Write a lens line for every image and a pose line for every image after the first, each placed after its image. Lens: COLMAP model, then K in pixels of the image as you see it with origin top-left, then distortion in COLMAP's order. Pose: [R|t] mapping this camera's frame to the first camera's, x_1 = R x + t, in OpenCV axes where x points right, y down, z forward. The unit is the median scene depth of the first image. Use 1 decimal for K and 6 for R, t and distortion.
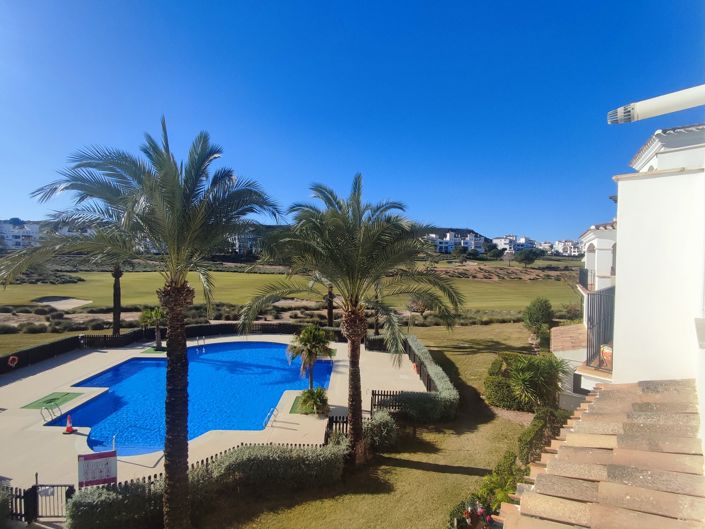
lens RADIAL K [[322.0, 0, 358.0], [0, 322.0, 262.5], [0, 0, 1]] dist [-0.000279, -0.000738]
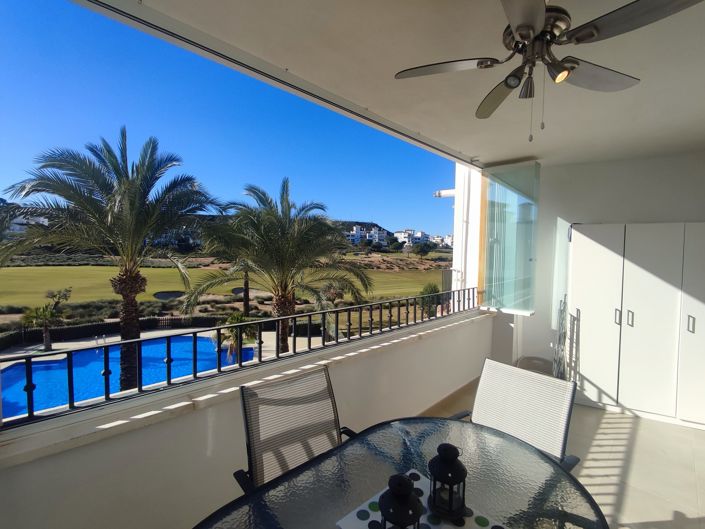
lens RADIAL K [[323.2, 0, 360.7], [0, 323.2, 262.4], [0, 0, 1]] dist [-0.001194, 0.000313]
pose [[0.957388, -0.010566, 0.288610, -0.067800], [0.003856, 0.999709, 0.023808, 0.003092], [-0.288778, -0.021681, 0.957151, -0.171016]]
